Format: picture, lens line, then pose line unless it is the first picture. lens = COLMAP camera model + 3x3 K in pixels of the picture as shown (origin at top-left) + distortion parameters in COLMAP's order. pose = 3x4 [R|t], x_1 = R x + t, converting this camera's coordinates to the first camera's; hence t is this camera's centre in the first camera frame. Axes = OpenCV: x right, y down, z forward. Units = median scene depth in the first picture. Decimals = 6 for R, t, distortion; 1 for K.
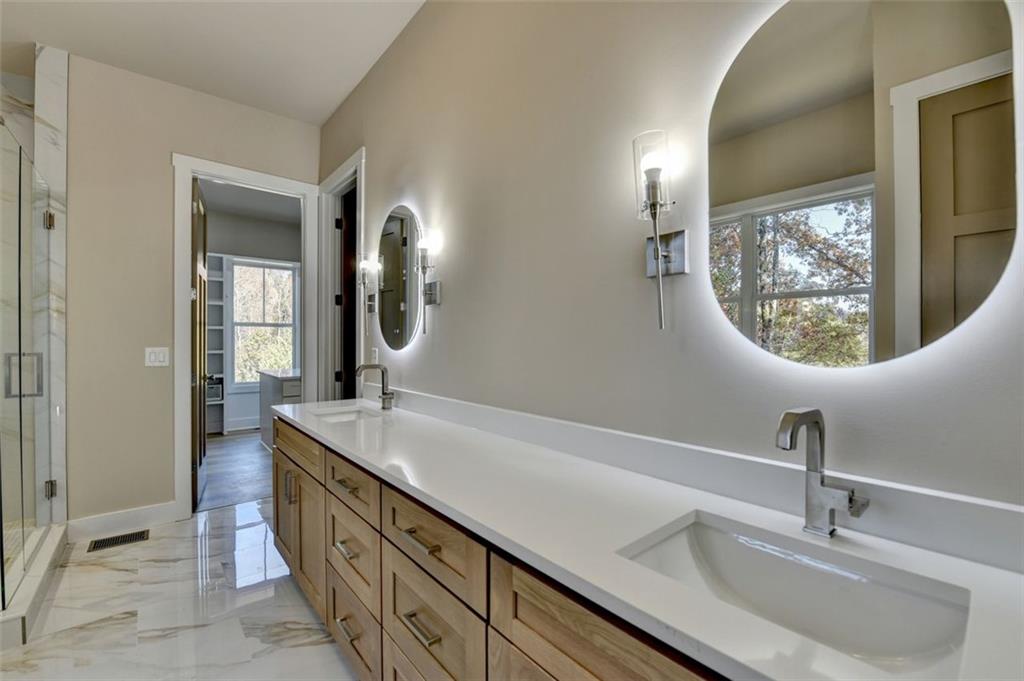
lens RADIAL K [[413.8, 0, 486.9], [0, 413.8, 344.1], [0, 0, 1]] dist [-0.020101, -0.000542]
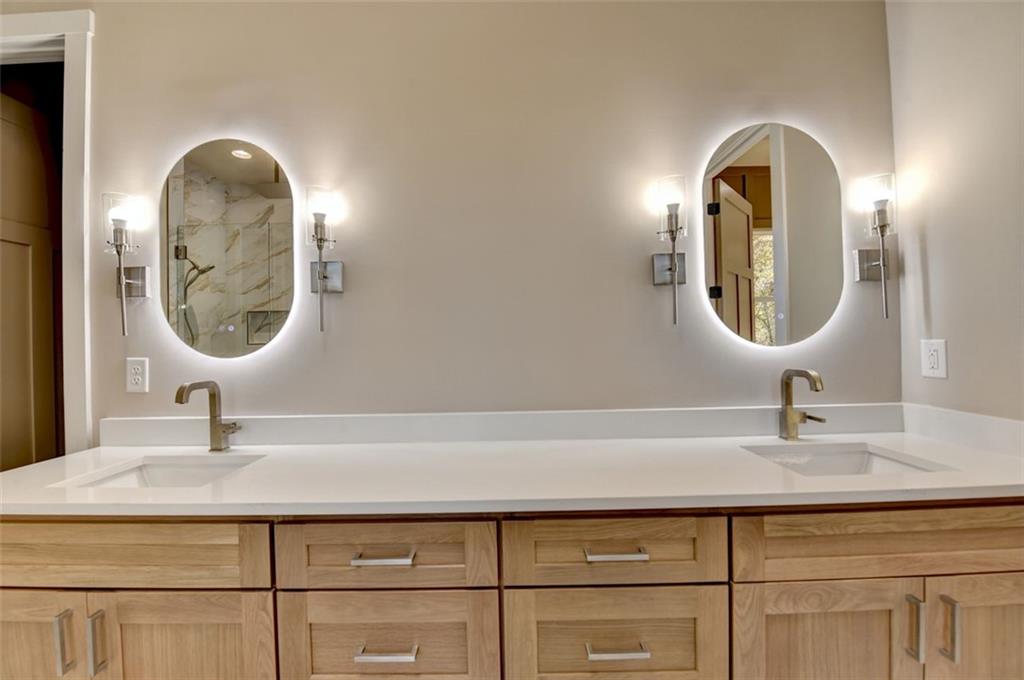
lens RADIAL K [[407.3, 0, 512.0], [0, 407.3, 340.0], [0, 0, 1]] dist [-0.019894, -0.000253]
pose [[0.649453, -0.011453, 0.760316, -0.452985], [0.027199, 0.999597, -0.008176, 0.004742], [-0.759915, 0.025989, 0.649502, 0.272357]]
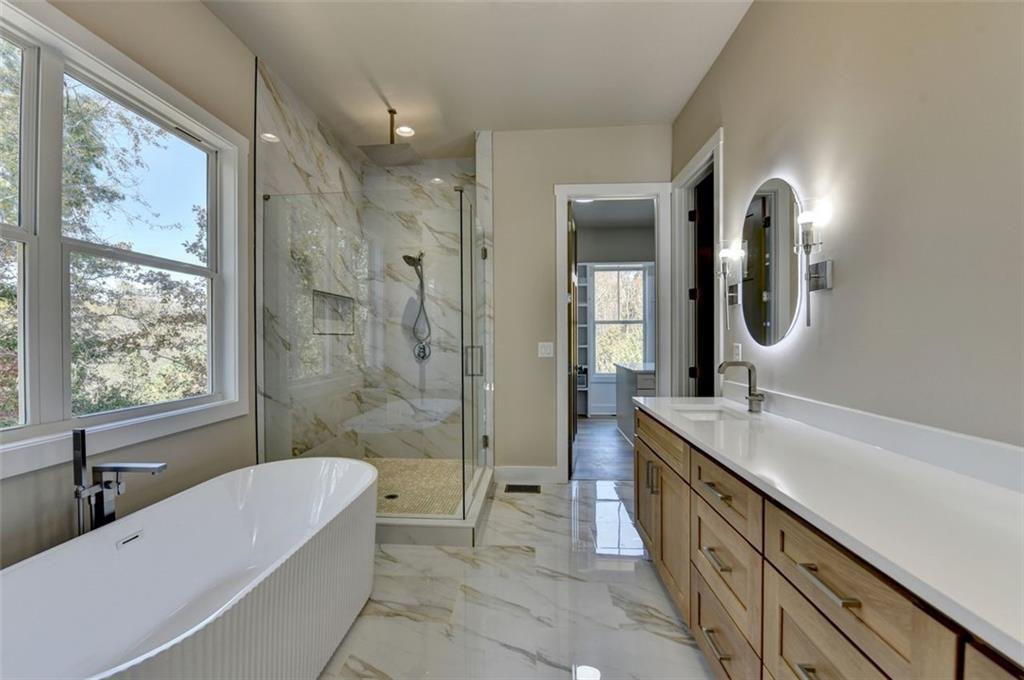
lens RADIAL K [[407.3, 0, 512.0], [0, 407.3, 340.0], [0, 0, 1]] dist [-0.019894, -0.000253]
pose [[0.733875, -0.002549, -0.679280, -0.037404], [0.003294, 0.999995, -0.000194, 0.000848], [0.679277, -0.002095, 0.733879, 0.008213]]
